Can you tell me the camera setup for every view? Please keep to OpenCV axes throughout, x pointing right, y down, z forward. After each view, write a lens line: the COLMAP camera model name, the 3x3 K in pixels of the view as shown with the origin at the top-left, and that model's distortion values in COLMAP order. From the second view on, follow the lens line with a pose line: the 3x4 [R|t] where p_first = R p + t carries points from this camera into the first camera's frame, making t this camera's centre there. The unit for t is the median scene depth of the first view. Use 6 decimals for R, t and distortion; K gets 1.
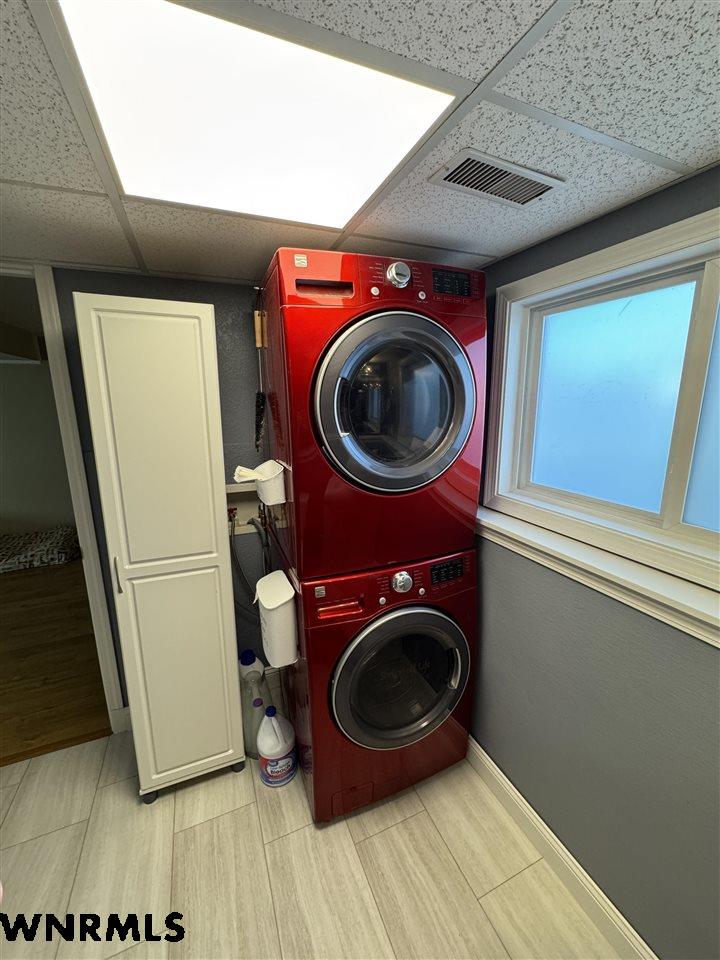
lens RADIAL K [[385.4, 0, 359.7], [0, 385.4, 480.9], [0, 0, 1]] dist [-0.004386, 0.000677]
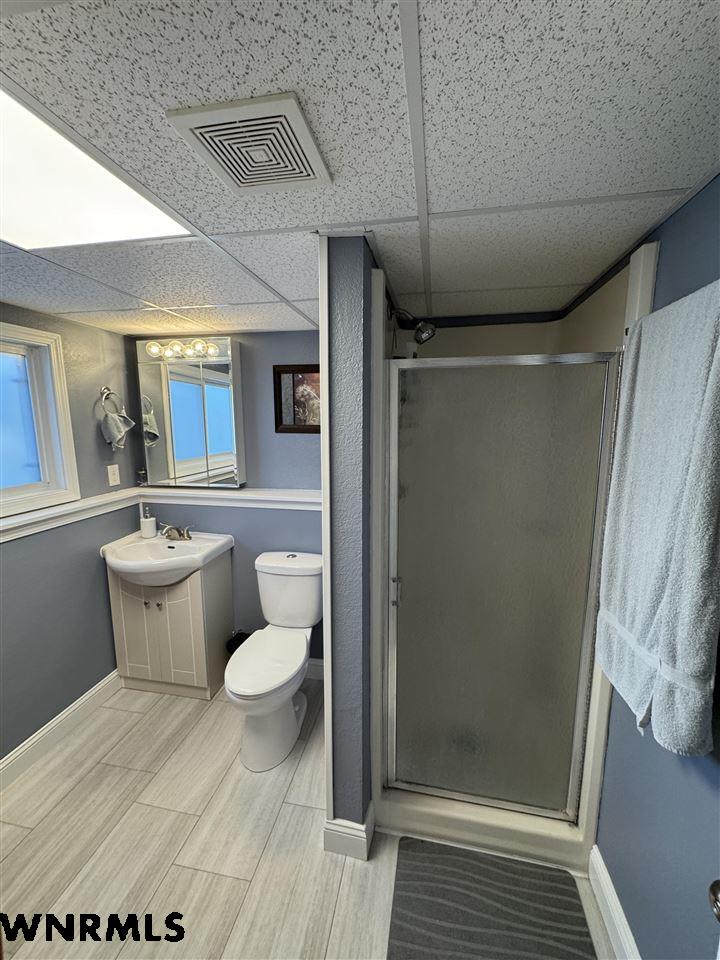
lens RADIAL K [[385.4, 0, 361.7], [0, 385.4, 479.2], [0, 0, 1]] dist [-0.004386, 0.000677]
pose [[-0.830858, -0.080291, 0.550662, -1.197548], [0.122983, 0.938576, 0.322413, -0.218062], [-0.542725, 0.335602, -0.769949, 1.059544]]
